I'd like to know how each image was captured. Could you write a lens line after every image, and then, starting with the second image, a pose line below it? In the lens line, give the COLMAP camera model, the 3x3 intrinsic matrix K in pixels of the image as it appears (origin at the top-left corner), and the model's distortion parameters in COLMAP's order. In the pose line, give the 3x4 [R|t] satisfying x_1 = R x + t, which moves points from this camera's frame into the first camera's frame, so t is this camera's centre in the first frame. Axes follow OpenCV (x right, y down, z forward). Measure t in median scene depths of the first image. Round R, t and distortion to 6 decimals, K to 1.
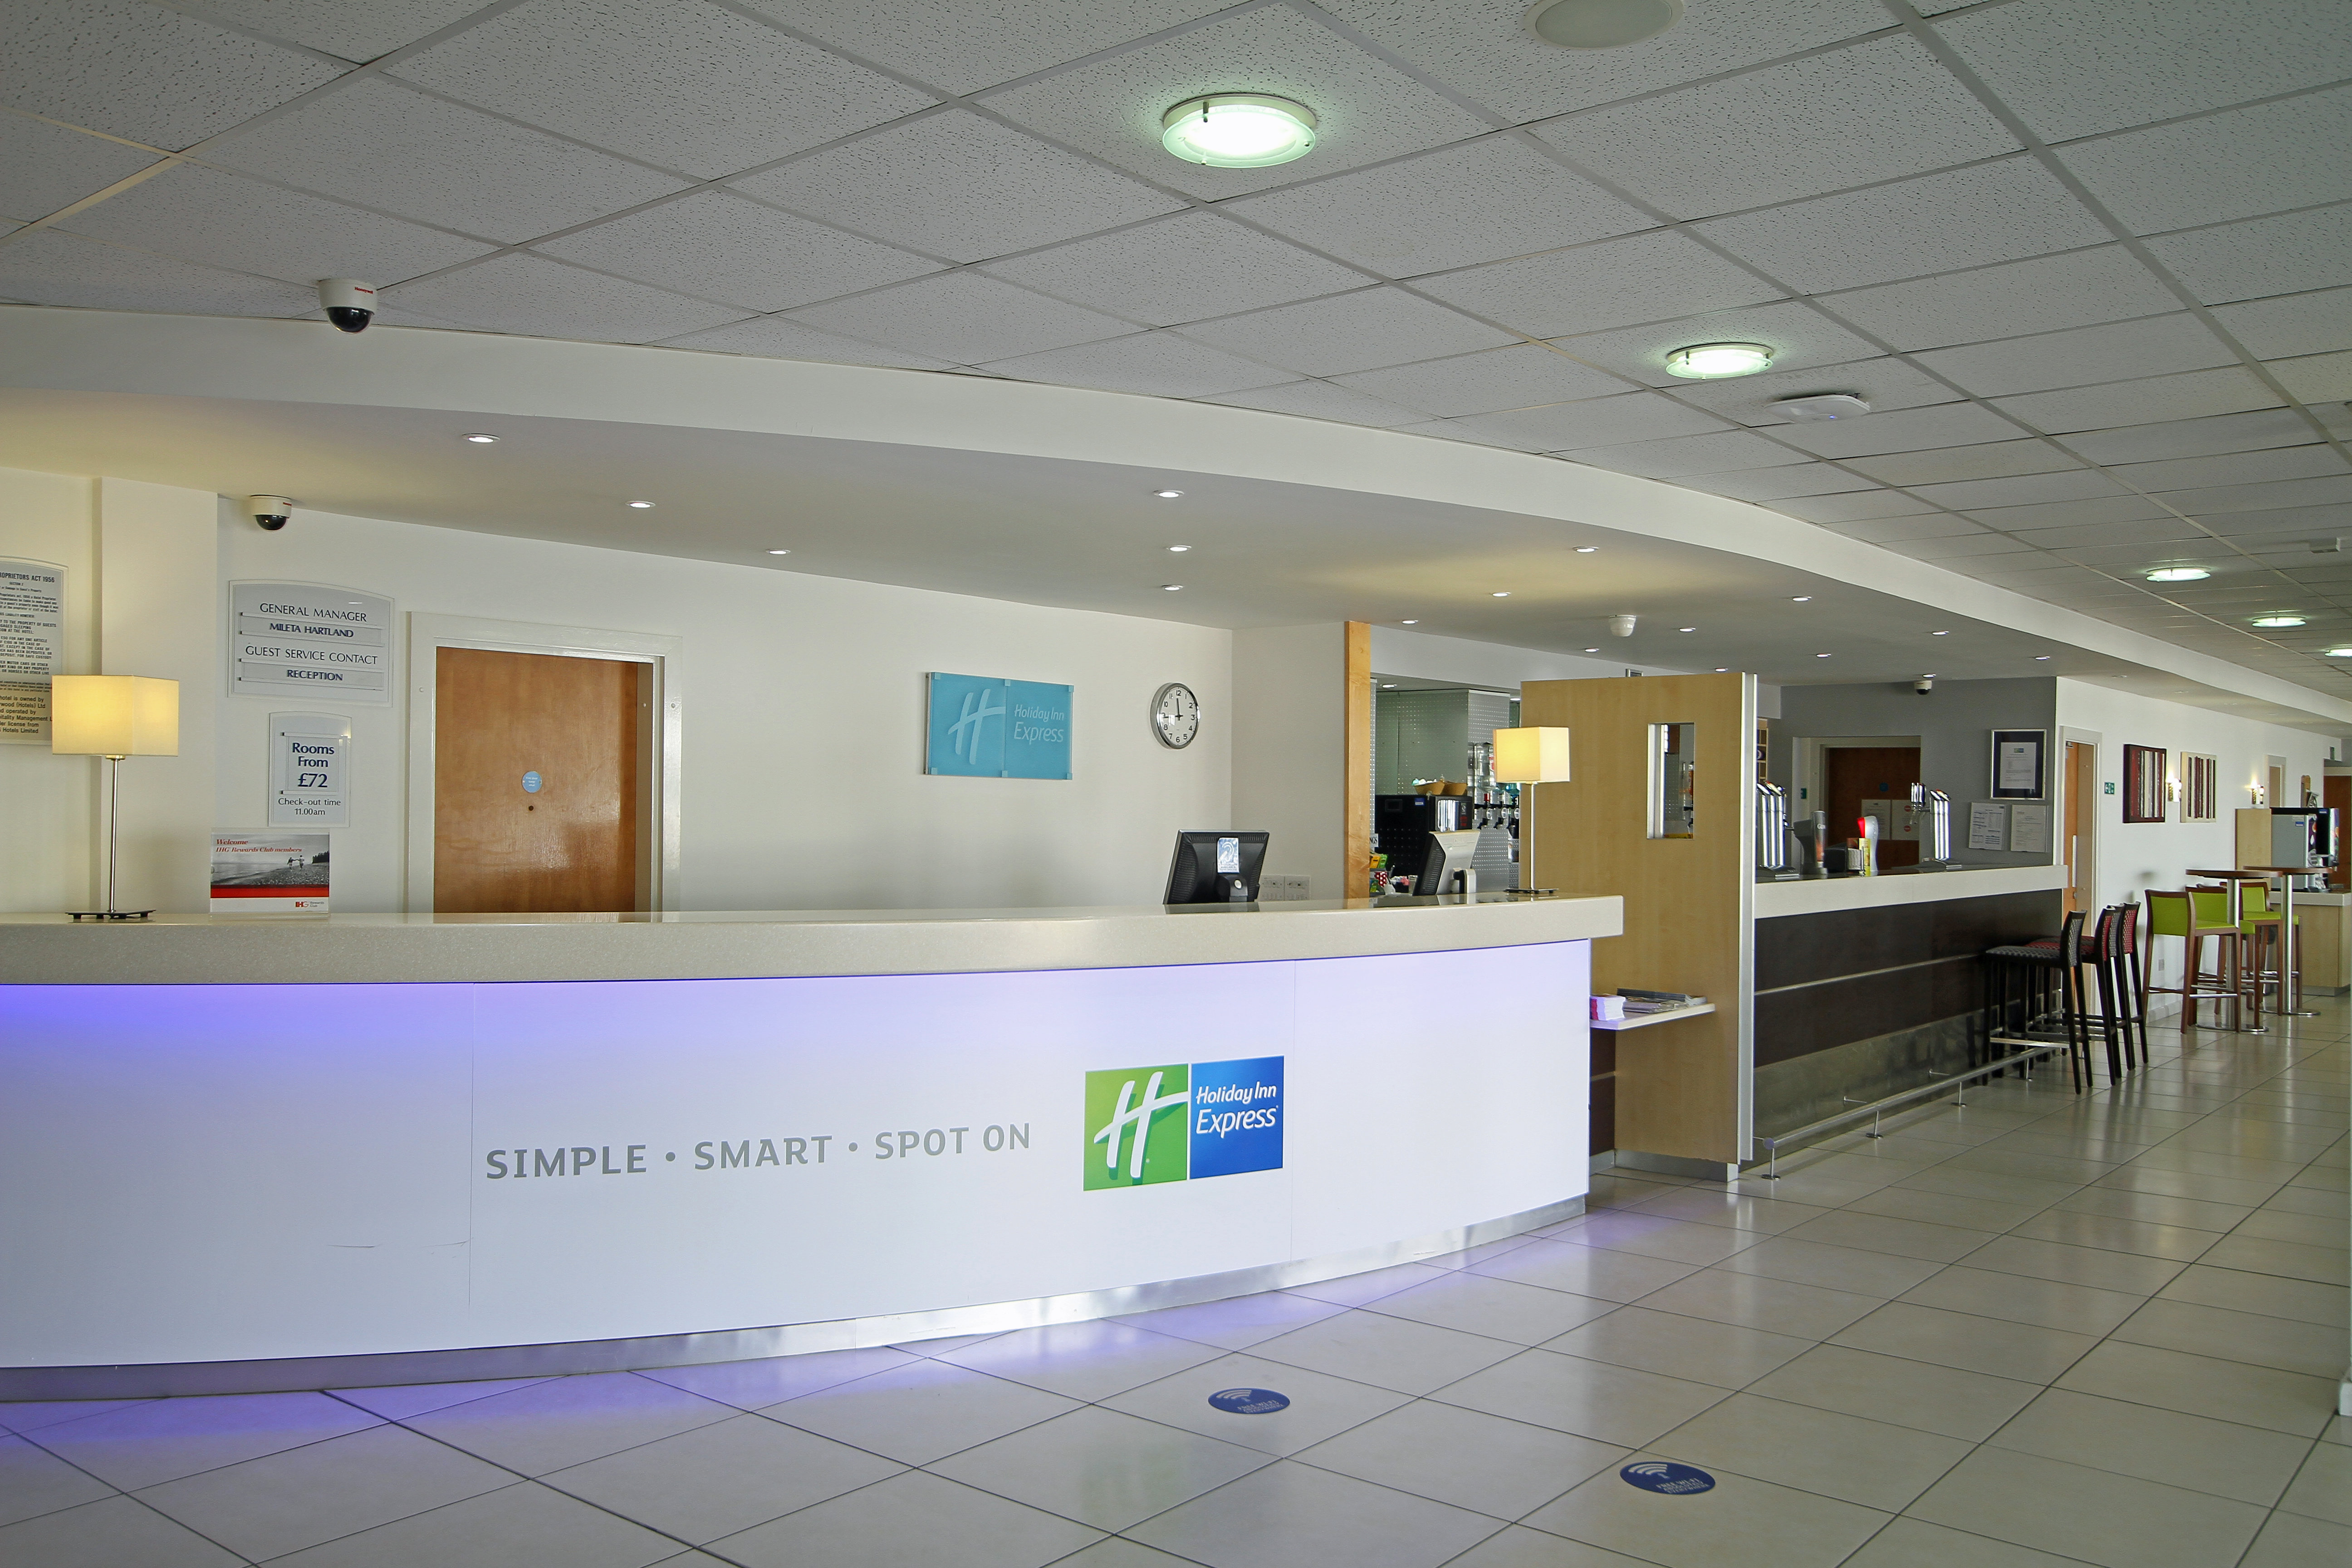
lens RADIAL K [[1846.2, 0, 1180.2], [0, 1846.2, 820.8], [0, 0, 1]] dist [0.002135, -0.001013]
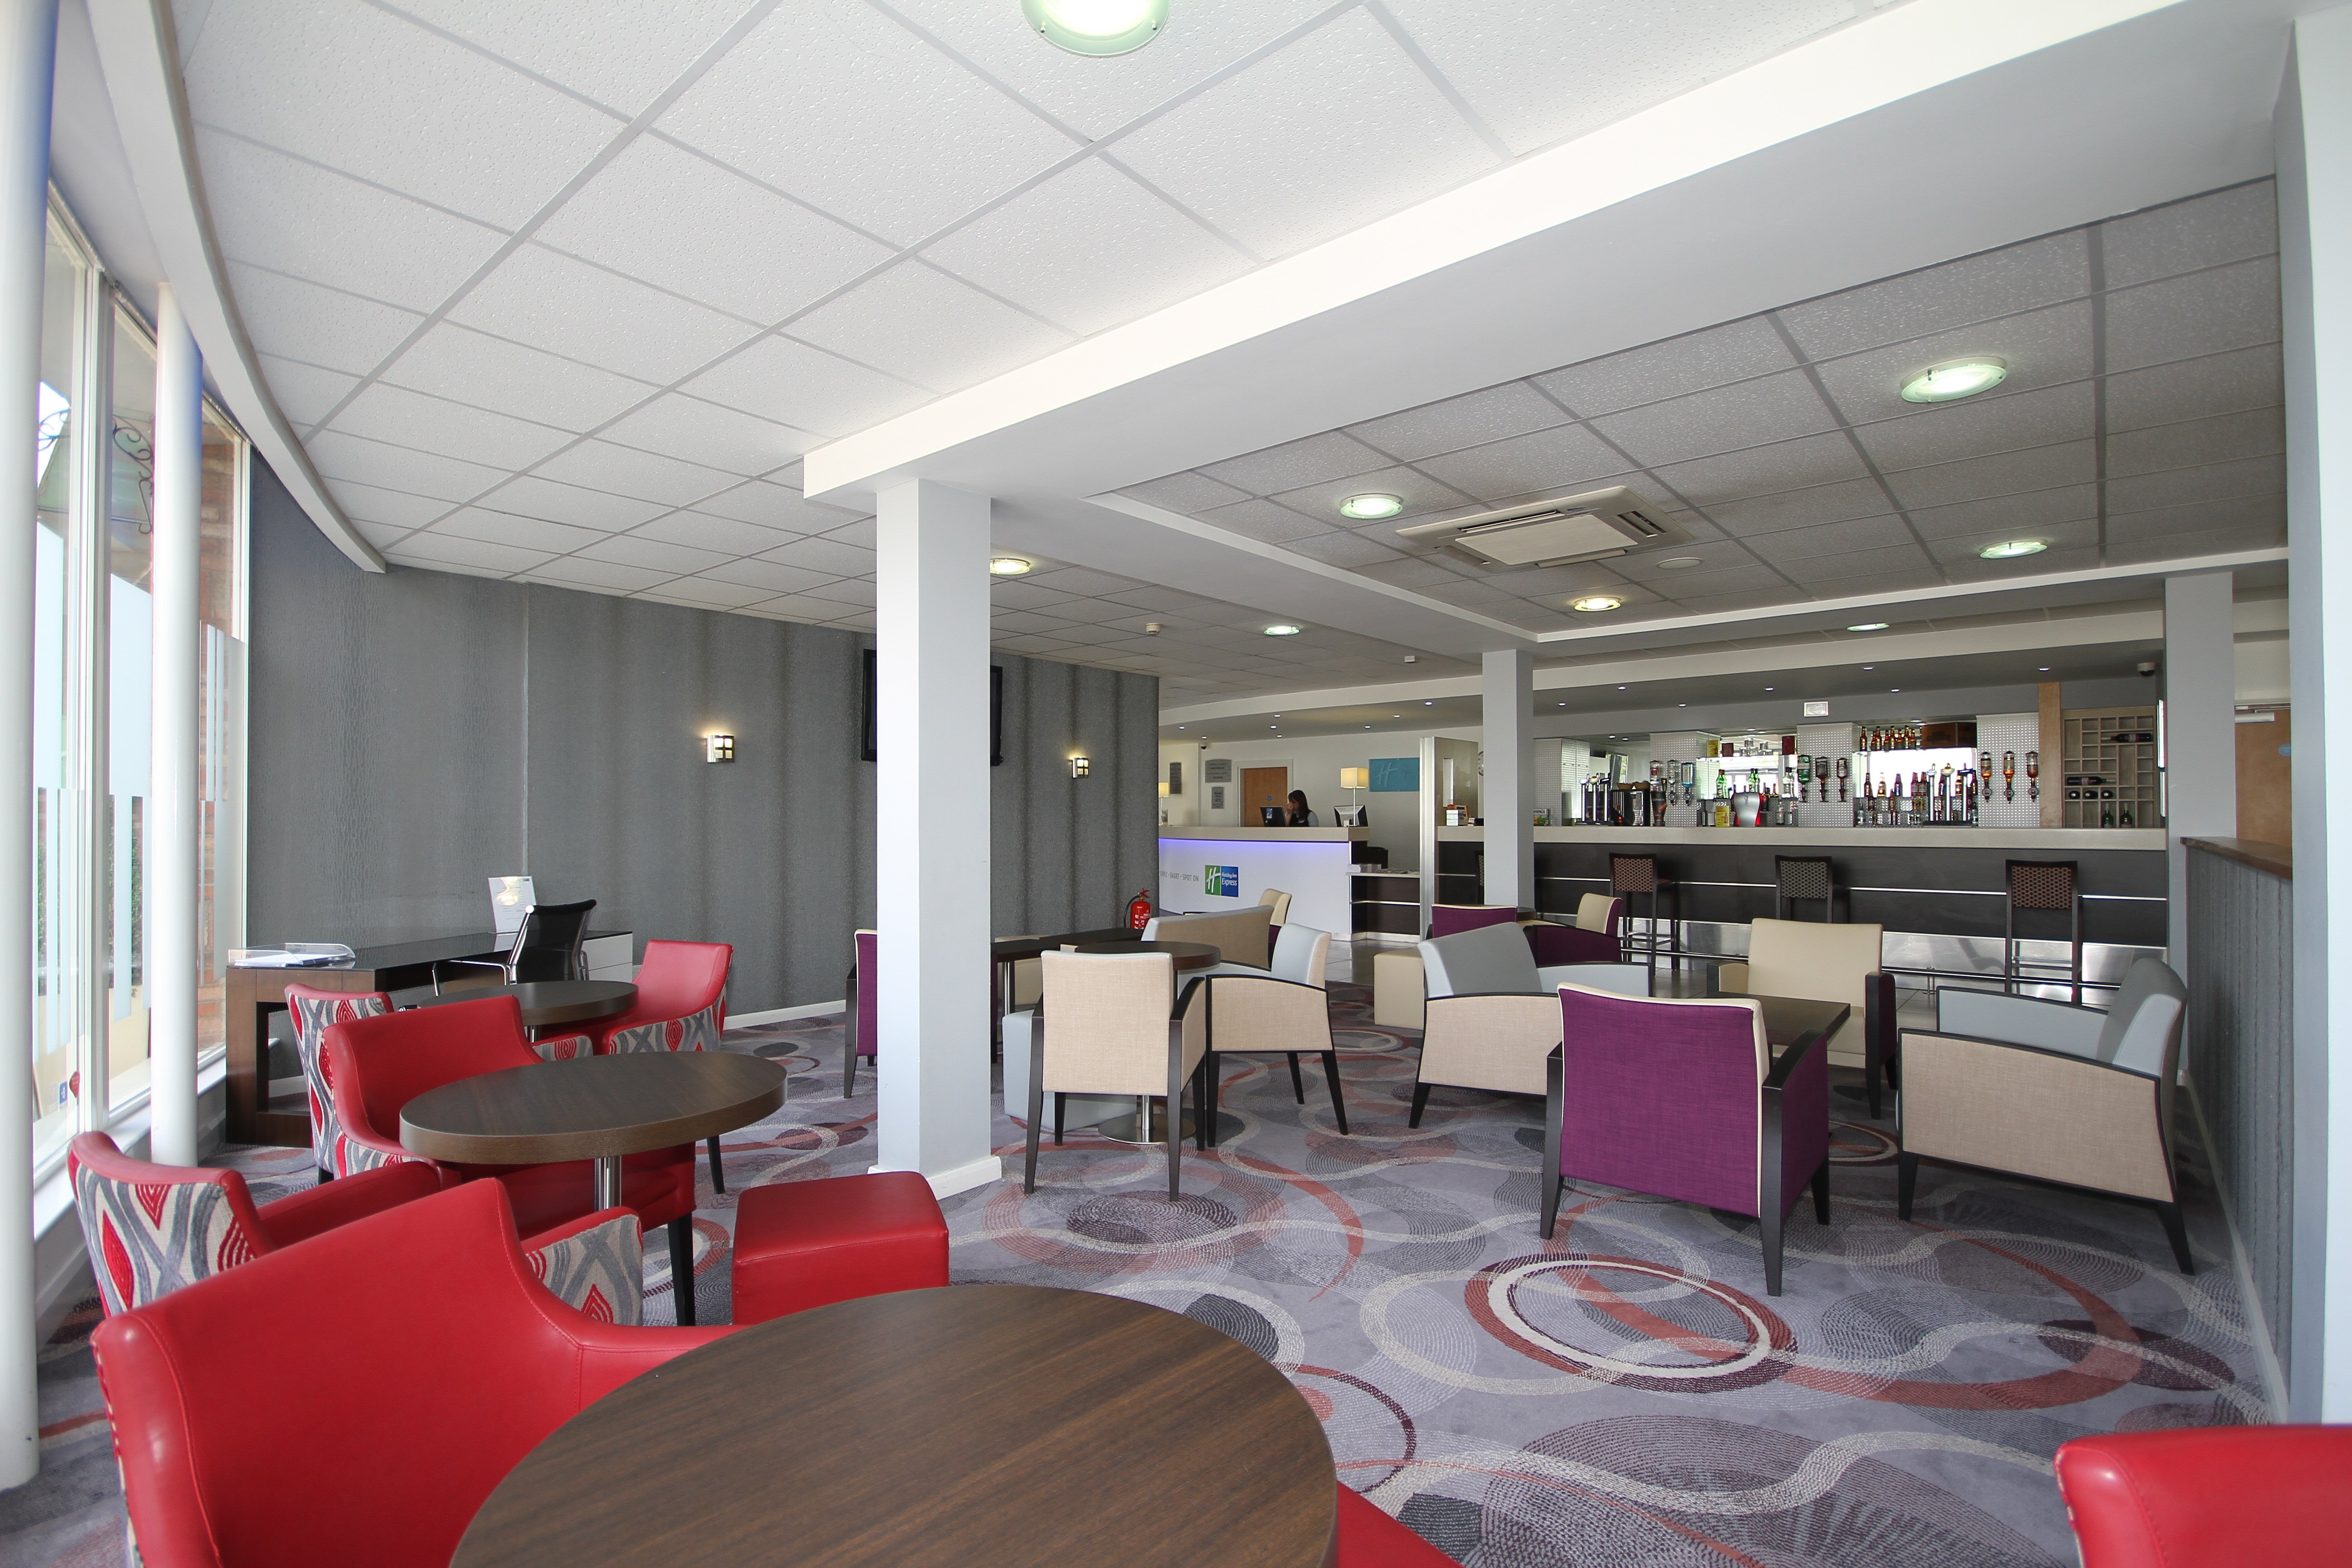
lens RADIAL K [[1084.9, 0, 1179.4], [0, 1084.9, 818.2], [0, 0, 1]] dist [-0.002618, 0.000032]
pose [[-0.030455, -0.010243, -0.999484, 2.261375], [0.001495, 0.999946, -0.010293, 0.051309], [0.999535, -0.001807, -0.030438, 0.951213]]
